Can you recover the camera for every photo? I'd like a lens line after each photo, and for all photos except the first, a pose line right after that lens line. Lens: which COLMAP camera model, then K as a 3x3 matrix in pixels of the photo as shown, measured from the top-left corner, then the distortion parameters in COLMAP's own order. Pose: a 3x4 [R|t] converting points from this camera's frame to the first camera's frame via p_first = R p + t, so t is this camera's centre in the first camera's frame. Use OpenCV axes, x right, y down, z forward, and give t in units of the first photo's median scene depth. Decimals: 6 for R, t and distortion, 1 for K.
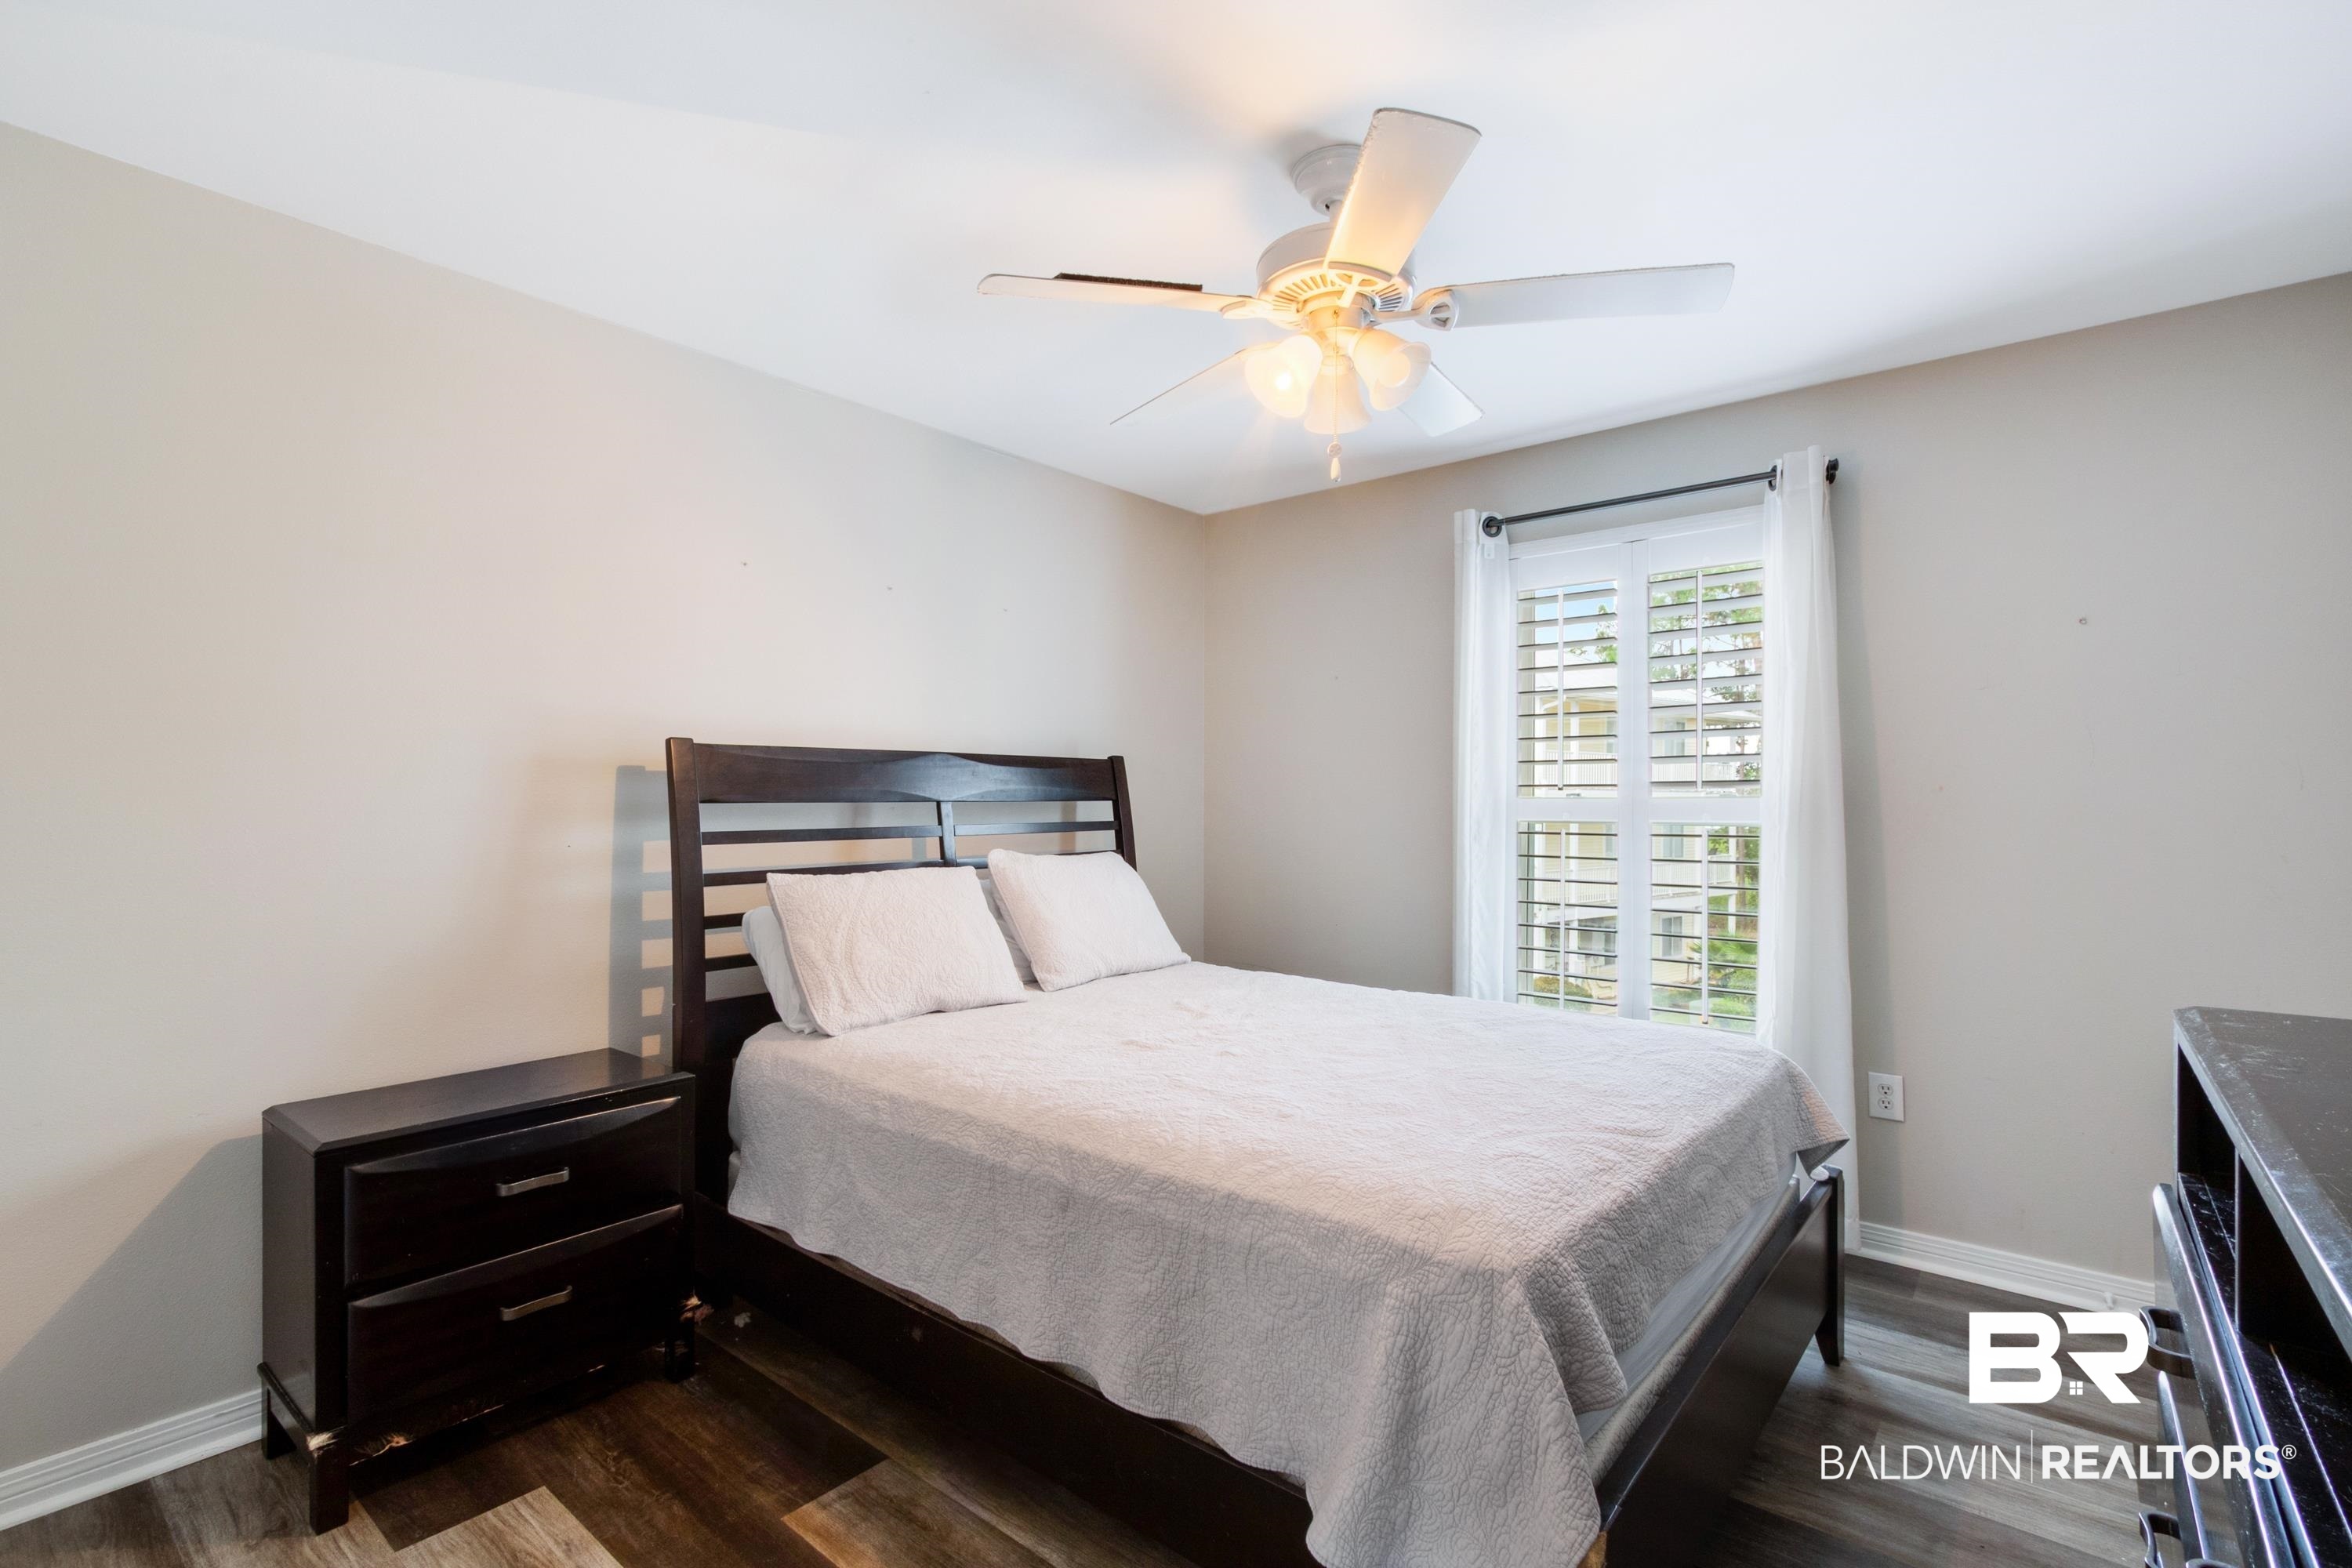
lens RADIAL K [[1084.7, 0, 1182.6], [0, 1084.7, 785.8], [0, 0, 1]] dist [0.001131, 0.000283]
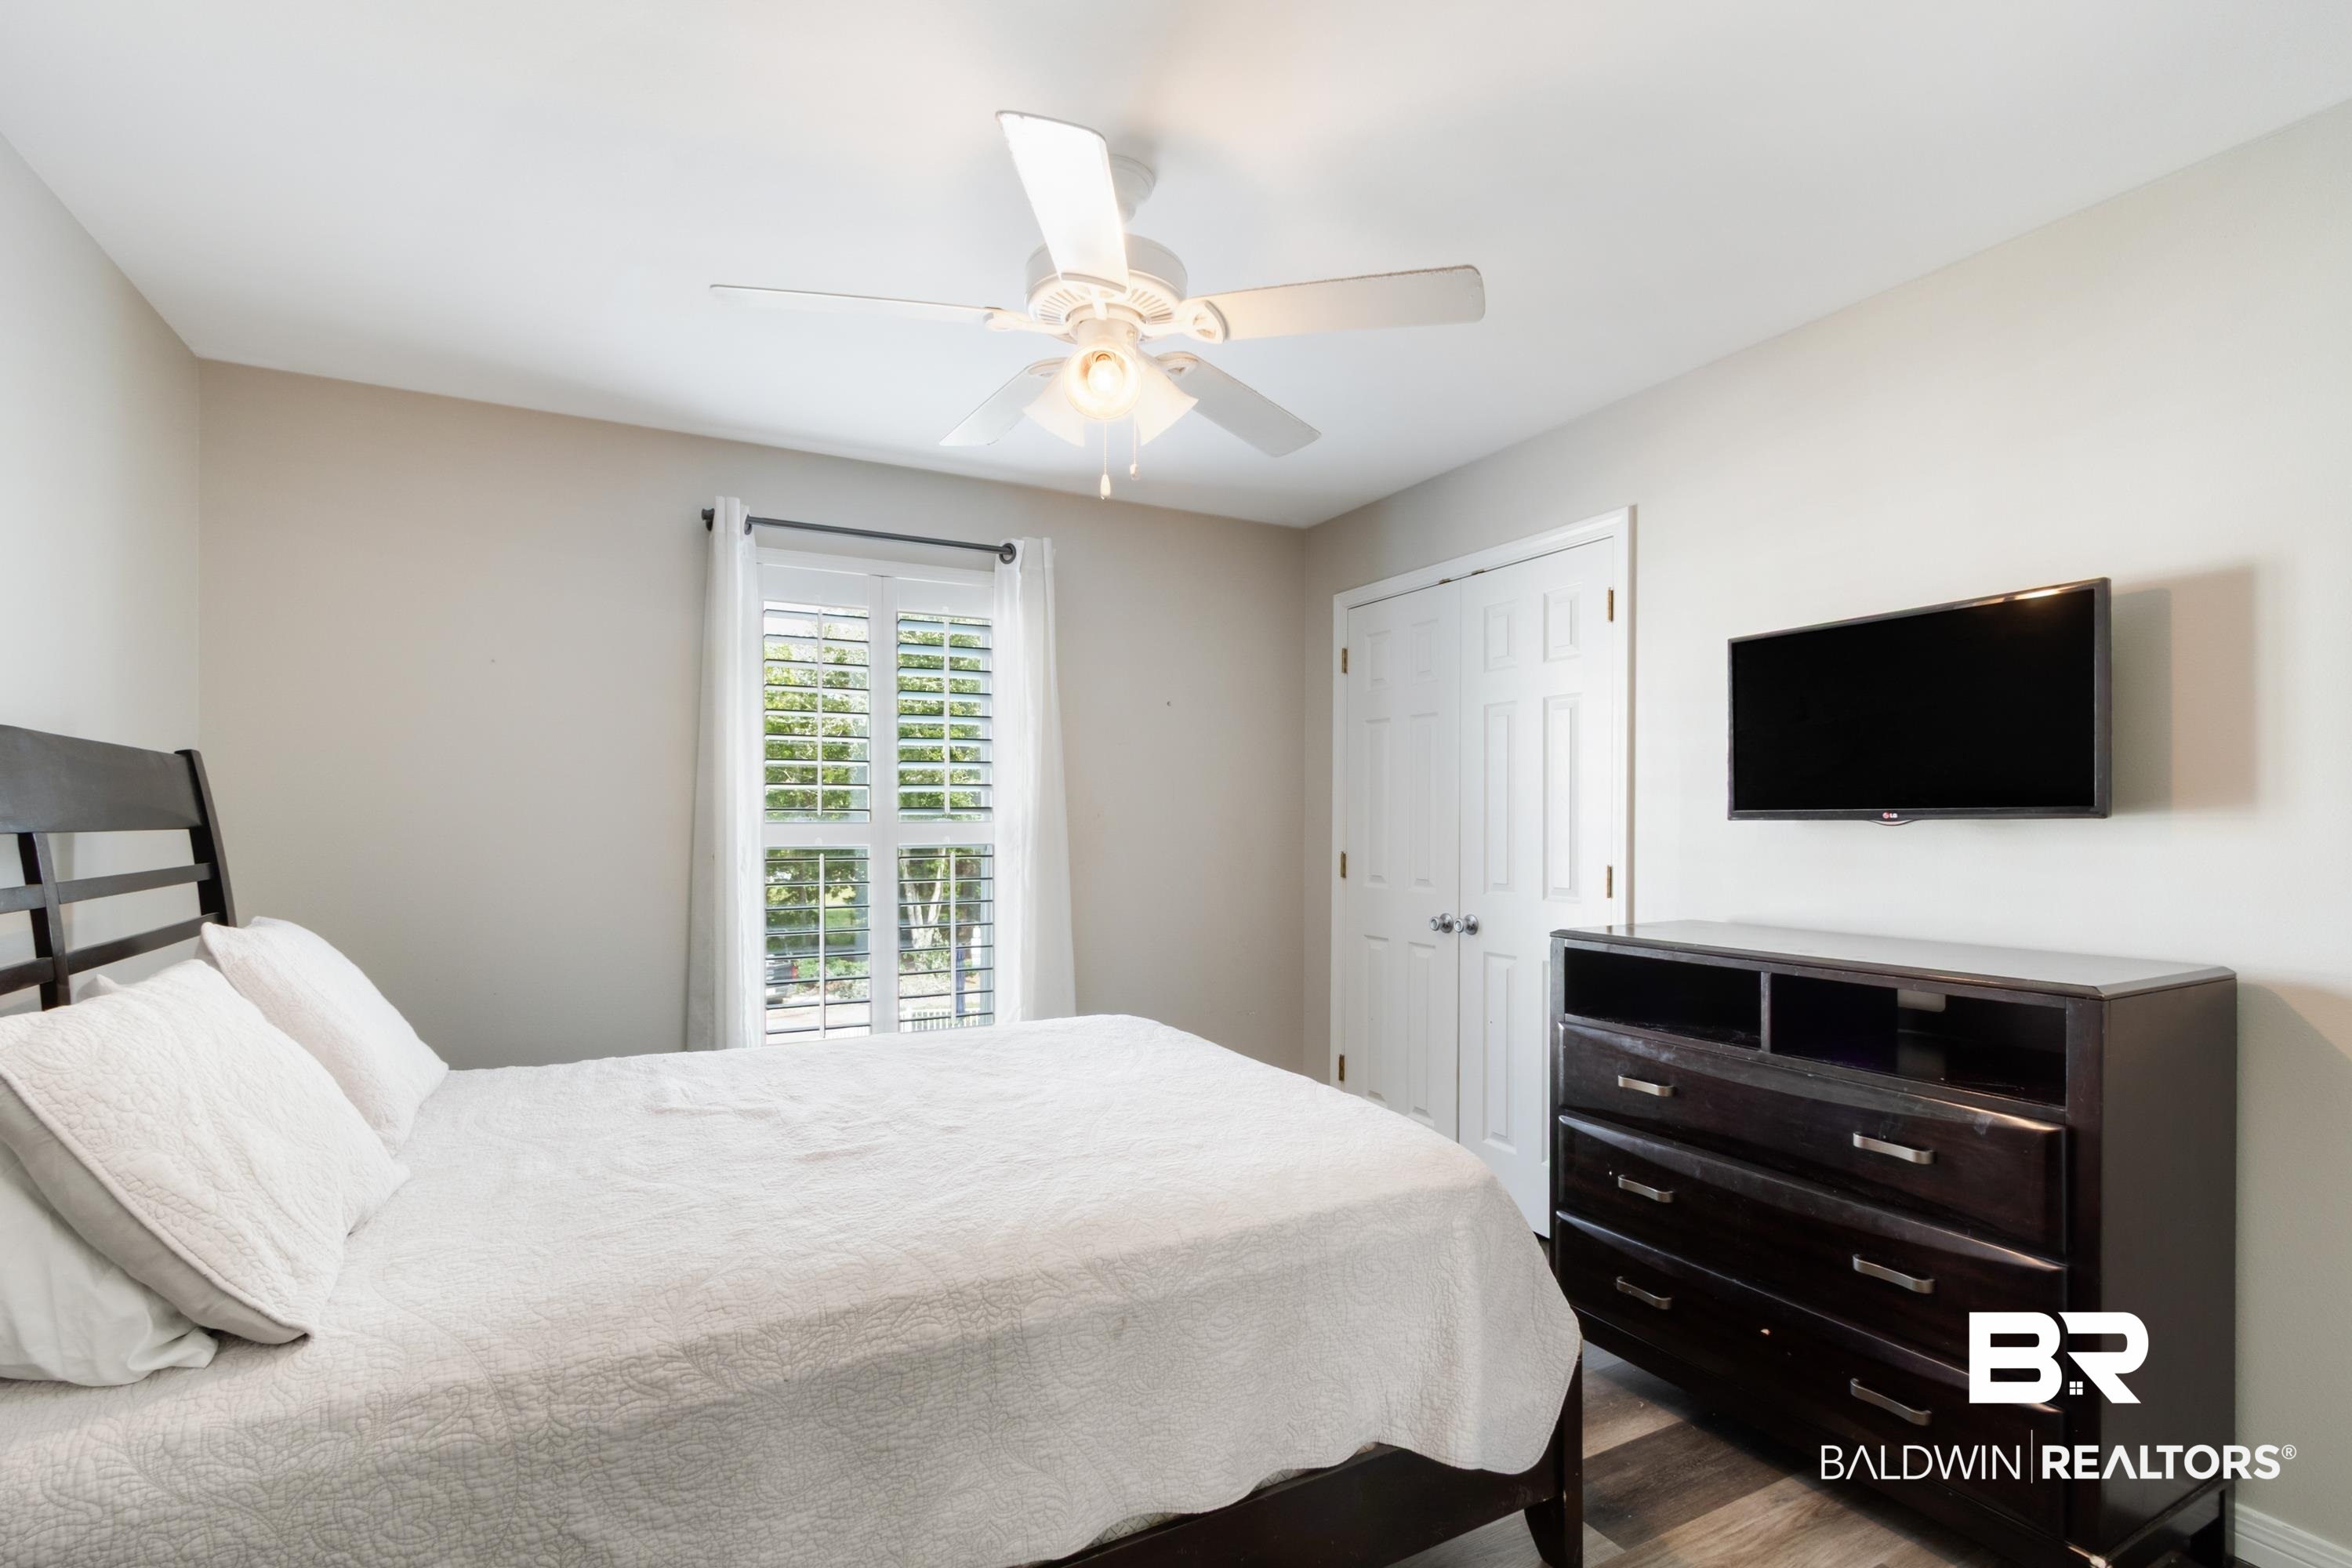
lens RADIAL K [[1084.7, 0, 1180.5], [0, 1084.7, 807.8], [0, 0, 1]] dist [0.001131, 0.000283]
pose [[0.377760, 0.011044, 0.925838, -0.696384], [-0.008156, 0.999930, -0.008600, 0.004558], [-0.925868, -0.004302, 0.377823, 0.540867]]
